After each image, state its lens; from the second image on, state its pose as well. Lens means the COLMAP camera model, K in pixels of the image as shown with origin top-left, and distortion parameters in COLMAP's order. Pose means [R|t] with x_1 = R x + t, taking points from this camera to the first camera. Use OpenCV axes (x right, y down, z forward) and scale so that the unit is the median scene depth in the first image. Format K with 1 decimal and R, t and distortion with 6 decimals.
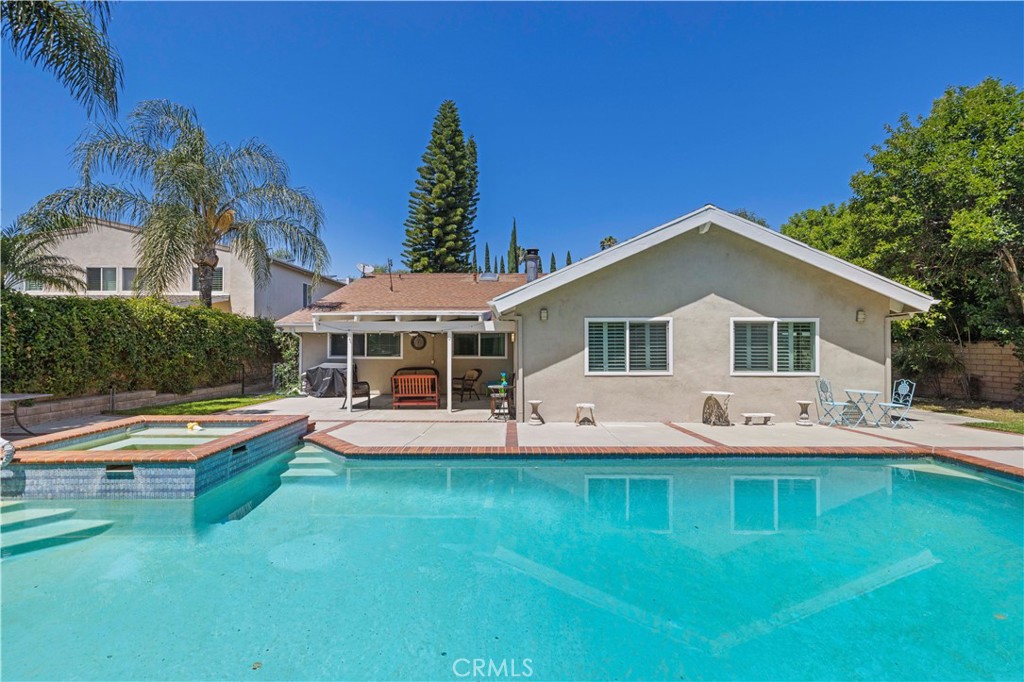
lens RADIAL K [[431.7, 0, 514.7], [0, 431.7, 342.0], [0, 0, 1]] dist [0.002364, -0.000073]
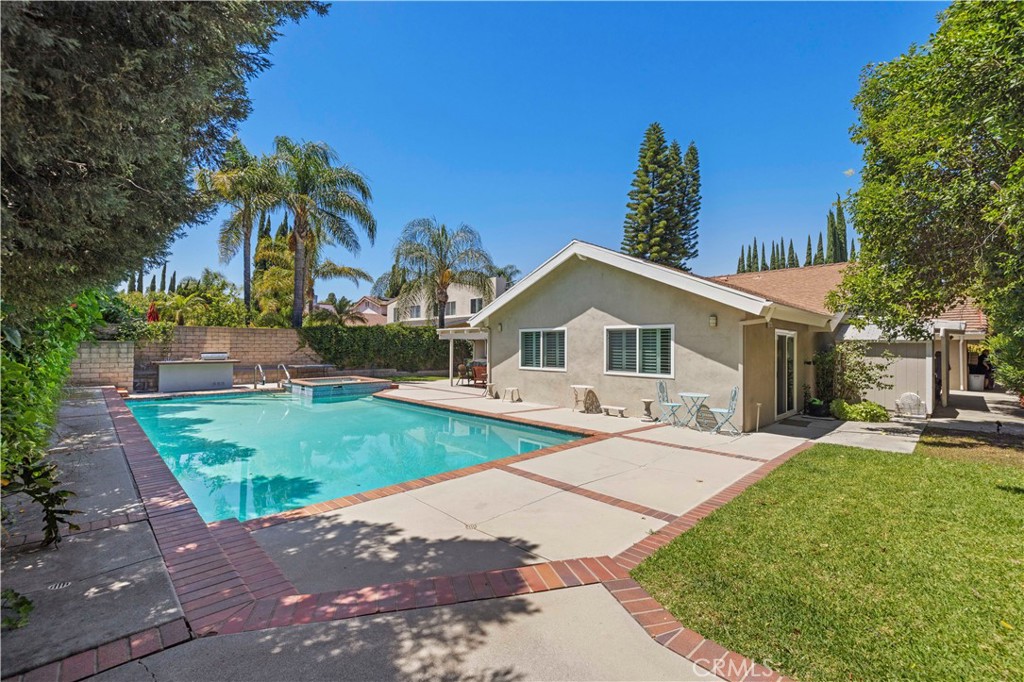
lens RADIAL K [[431.7, 0, 506.7], [0, 431.7, 342.1], [0, 0, 1]] dist [0.002364, -0.000073]
pose [[0.694755, -0.002333, -0.719243, 1.178435], [-0.005340, 0.999950, -0.008402, -0.000226], [0.719227, 0.009678, 0.694708, -0.038659]]
